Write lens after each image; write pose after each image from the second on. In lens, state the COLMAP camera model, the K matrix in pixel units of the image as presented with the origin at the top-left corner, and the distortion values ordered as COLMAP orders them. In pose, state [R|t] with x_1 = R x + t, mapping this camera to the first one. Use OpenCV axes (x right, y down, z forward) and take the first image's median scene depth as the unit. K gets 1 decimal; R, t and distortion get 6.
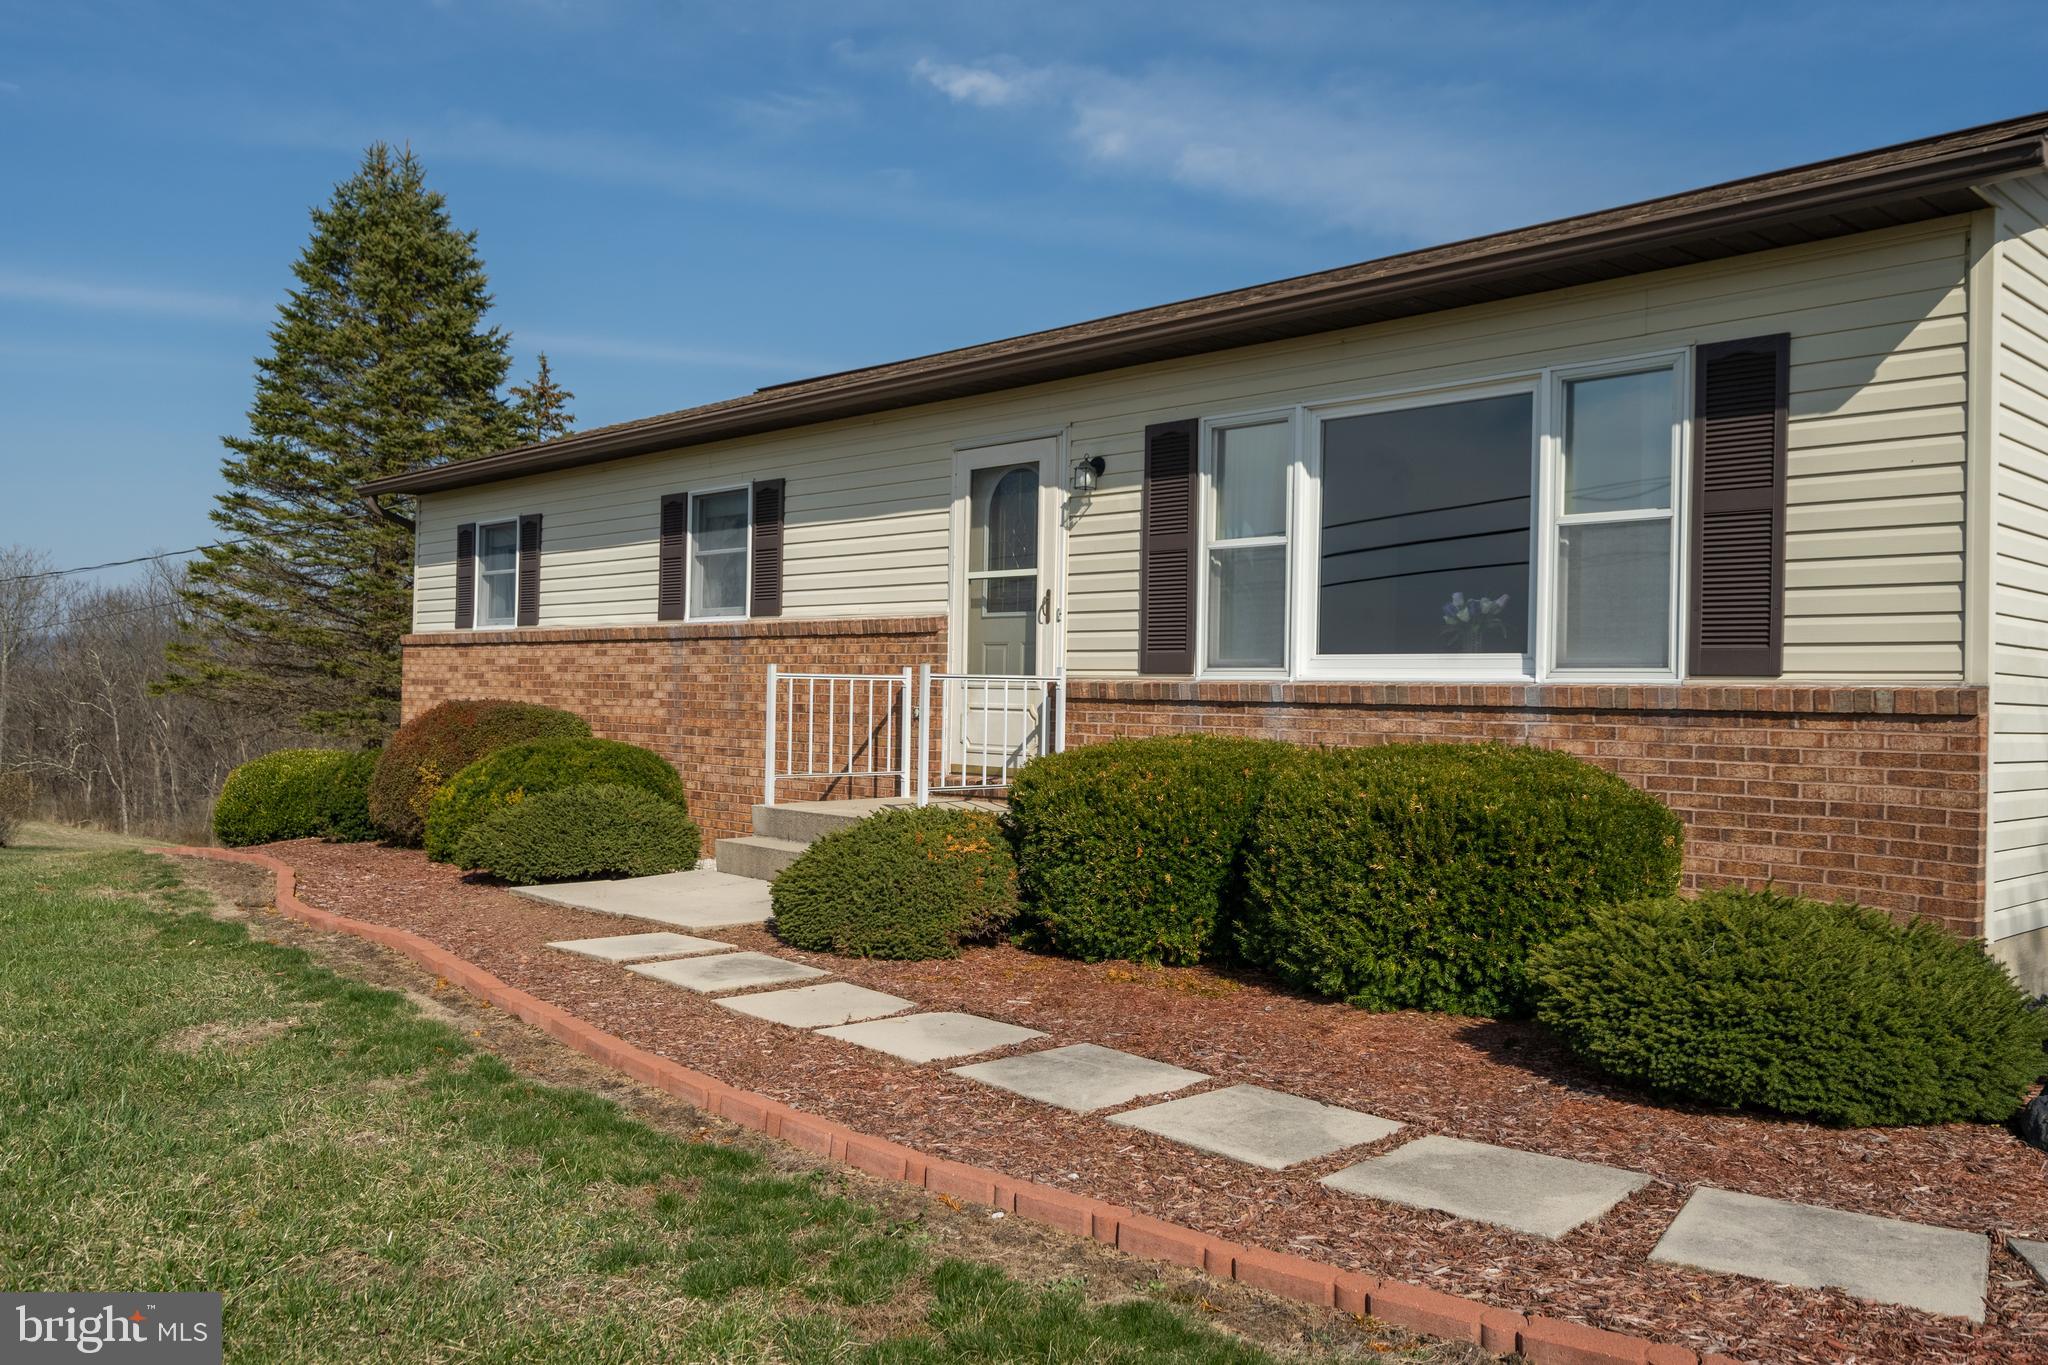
lens RADIAL K [[1637.6, 0, 1016.5], [0, 1637.6, 688.9], [0, 0, 1]] dist [0.011951, -0.002455]
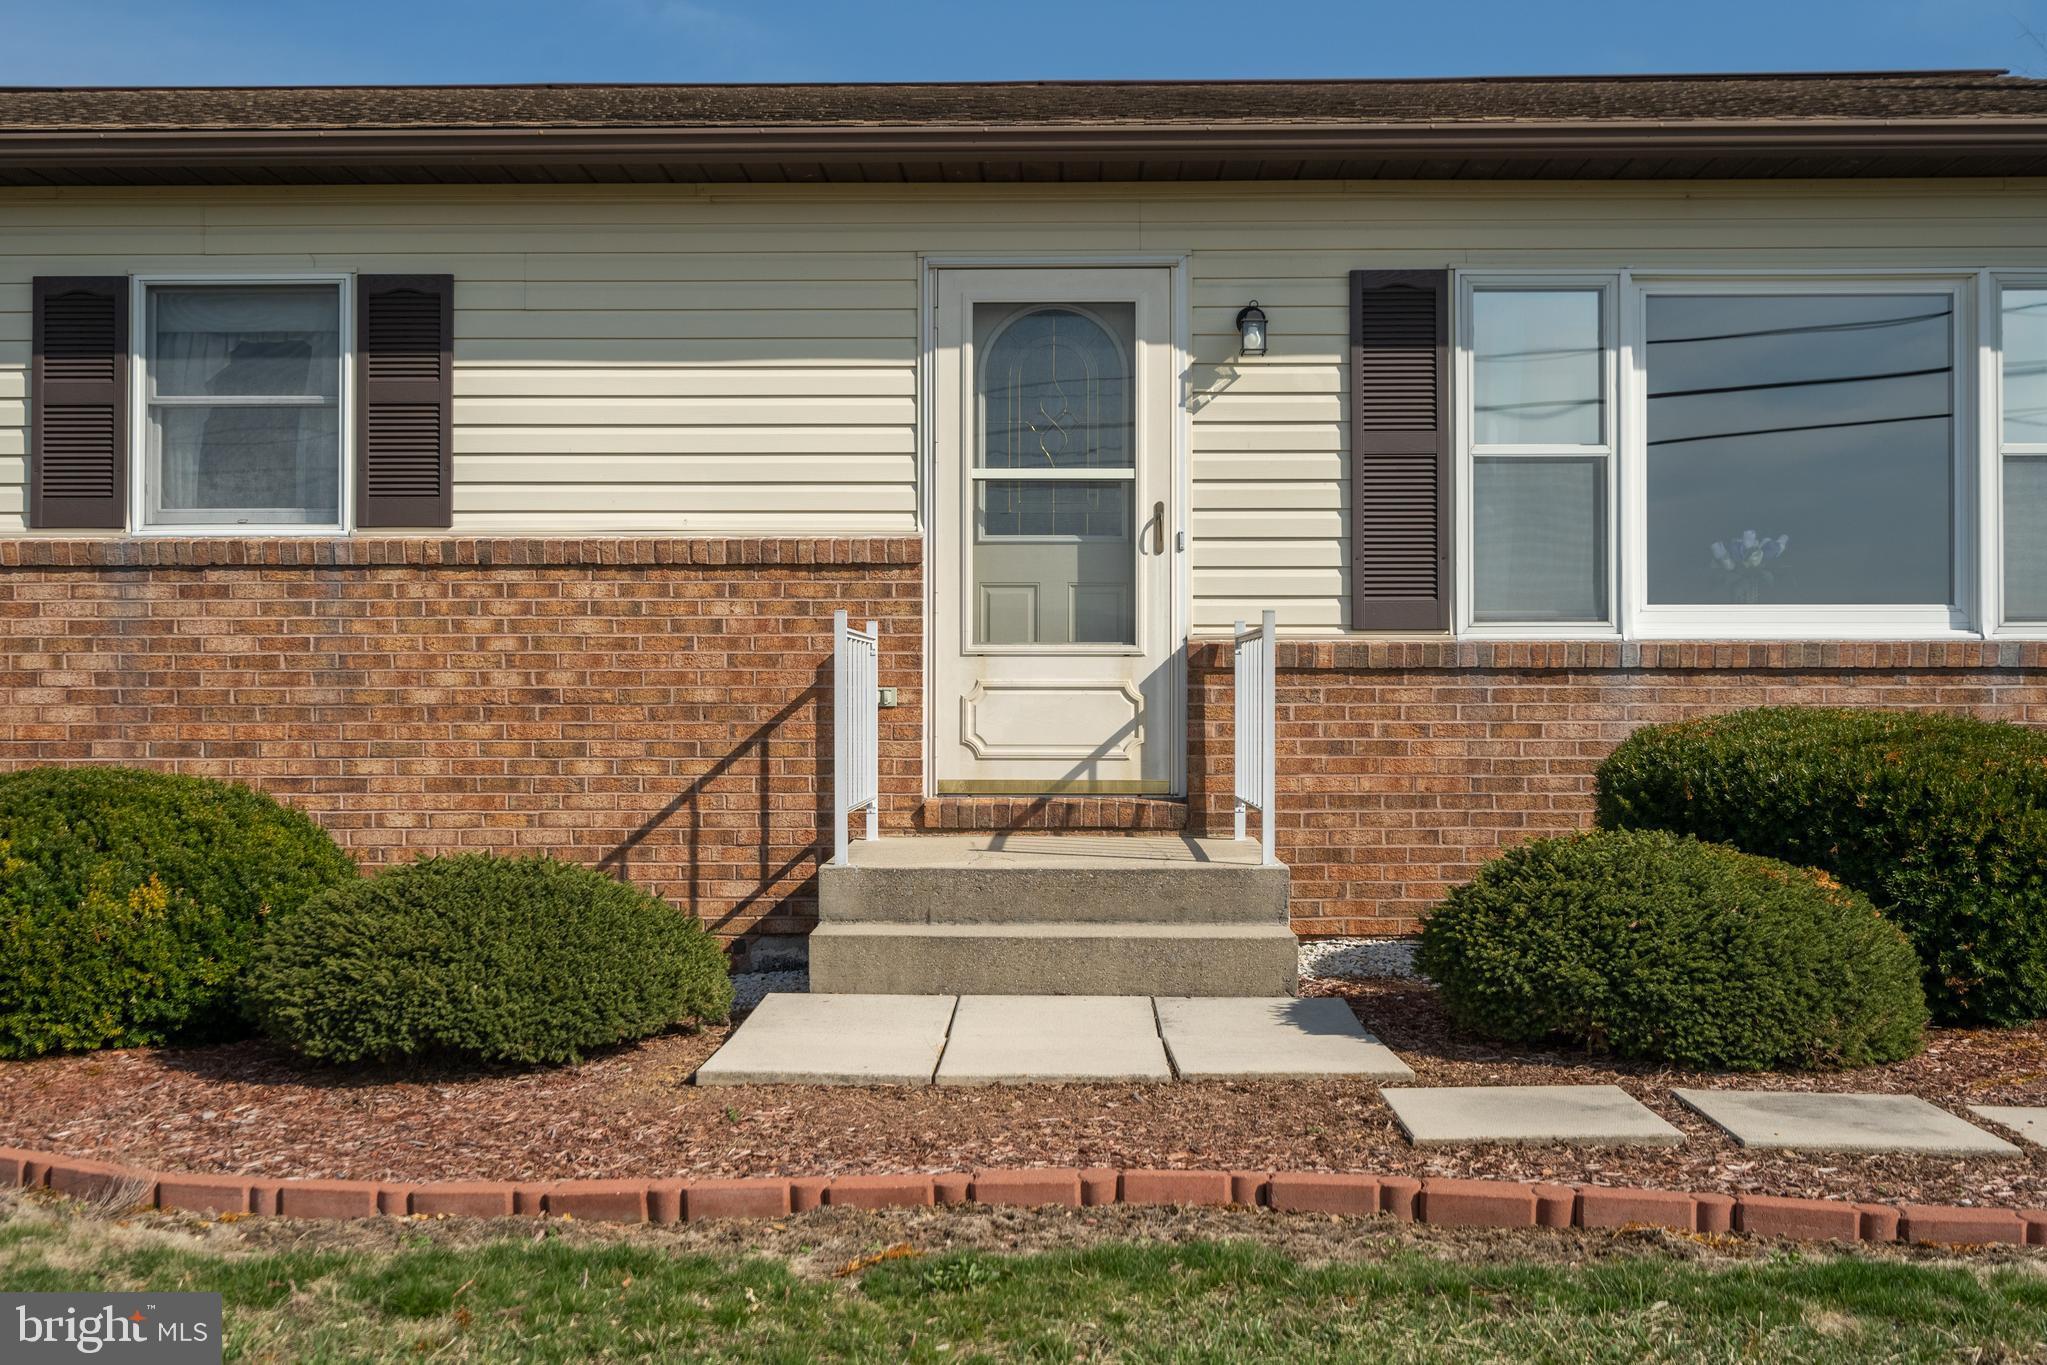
lens RADIAL K [[2042.5, 0, 1015.4], [0, 2042.5, 685.1], [0, 0, 1]] dist [0.004306, 0.000000]
pose [[0.698227, -0.007870, 0.715833, -0.600005], [0.010759, 0.999942, 0.000500, 0.010769], [-0.715795, 0.007353, 0.698271, 0.476539]]
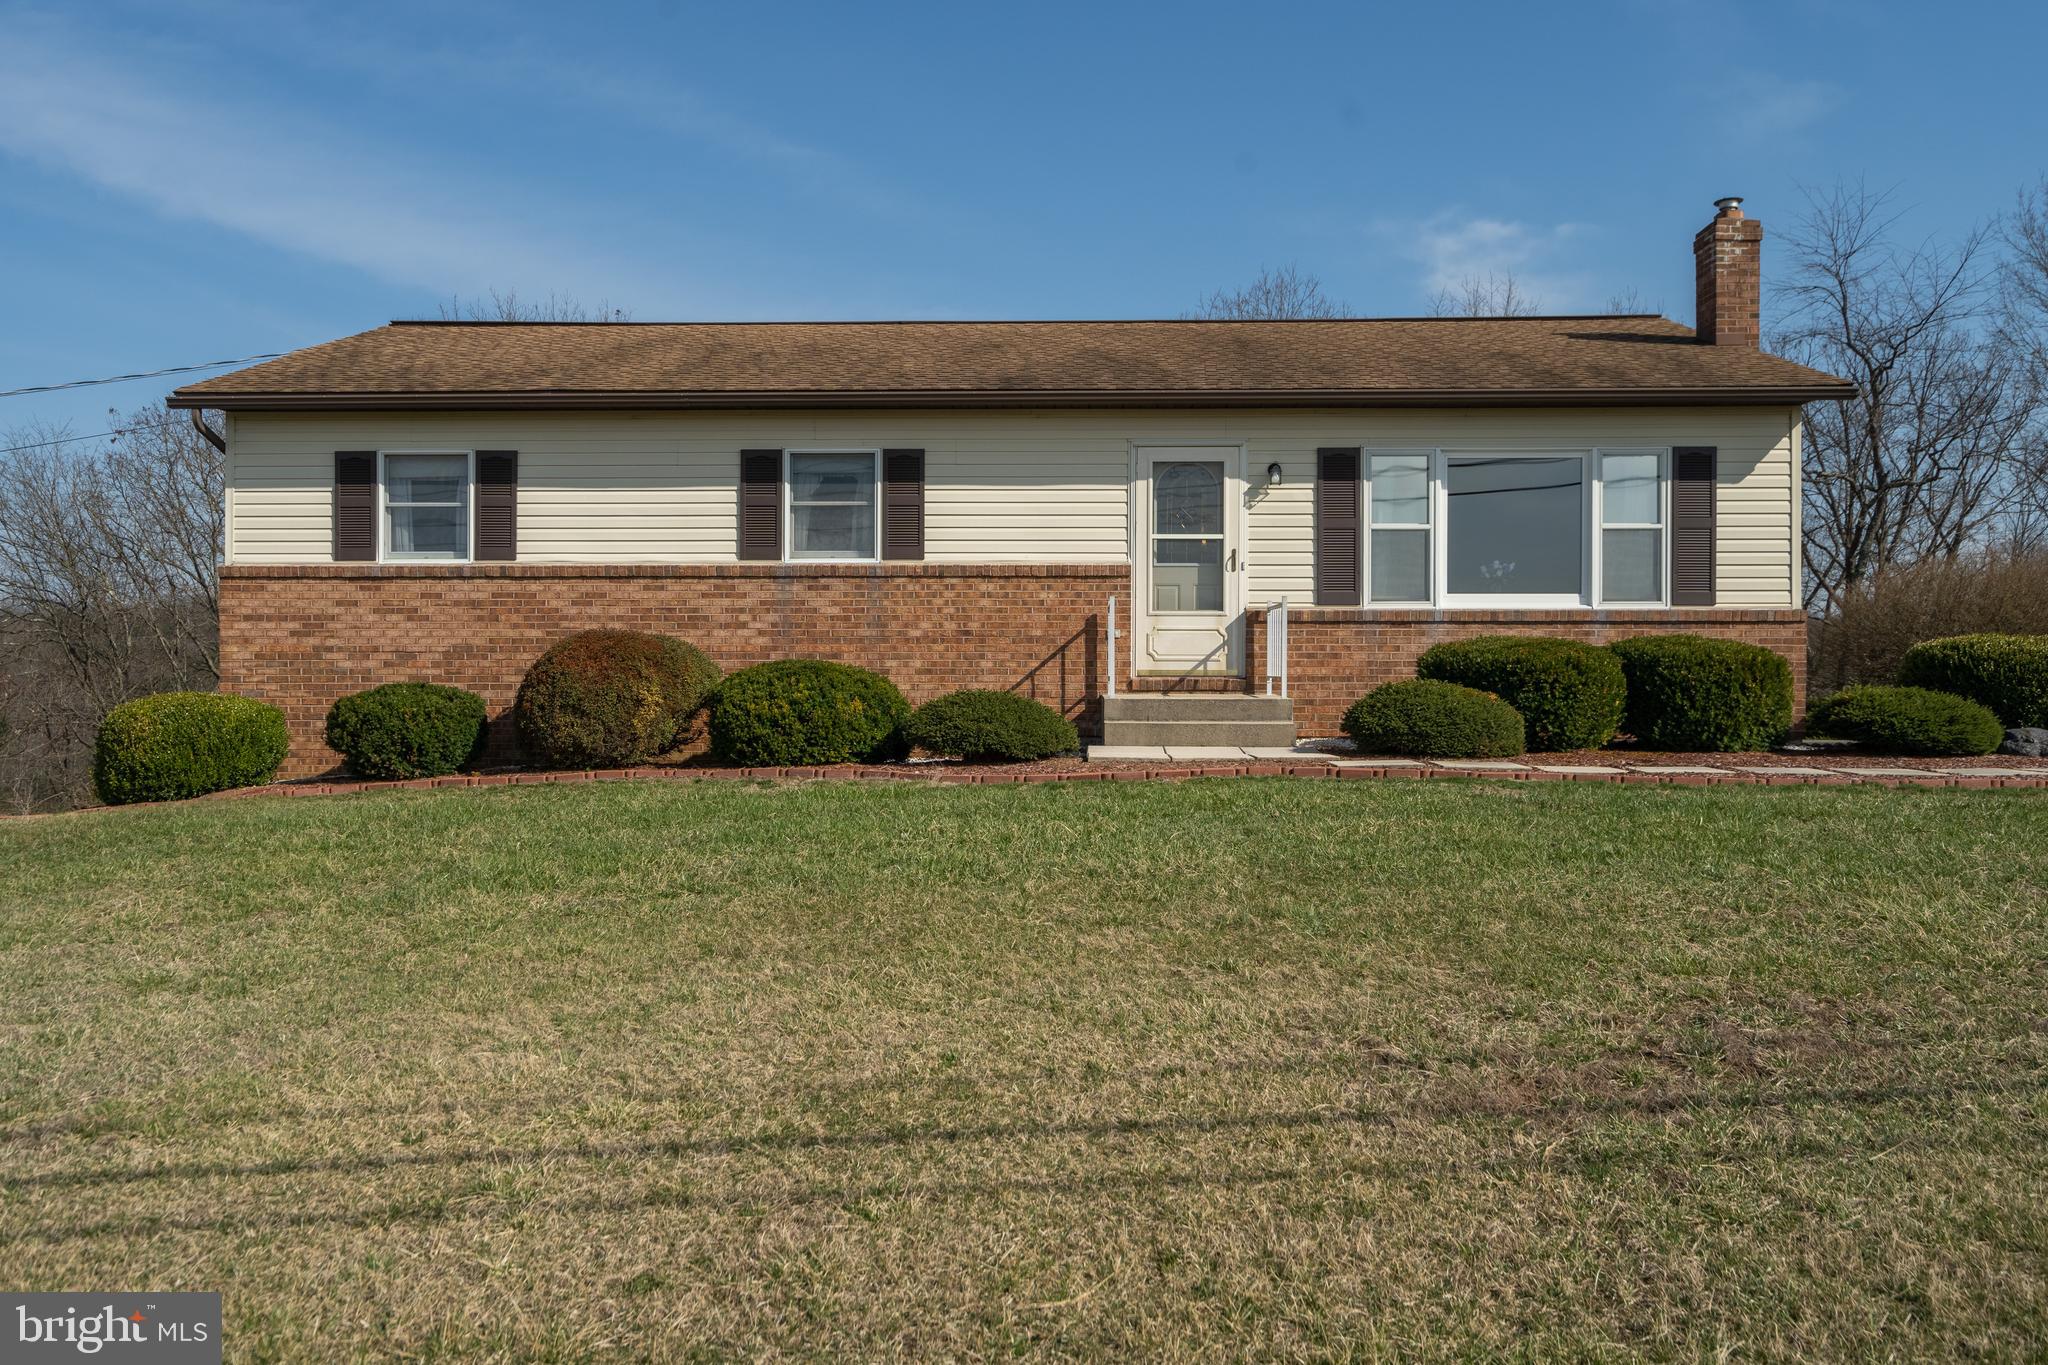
lens RADIAL K [[1693.9, 0, 1030.3], [0, 1693.9, 679.6], [0, 0, 1]] dist [0.000033, 0.001962]
pose [[0.700717, -0.015649, 0.713267, -1.208529], [0.009608, 0.999876, 0.012497, 0.037079], [-0.713374, -0.001904, 0.700781, 0.054412]]
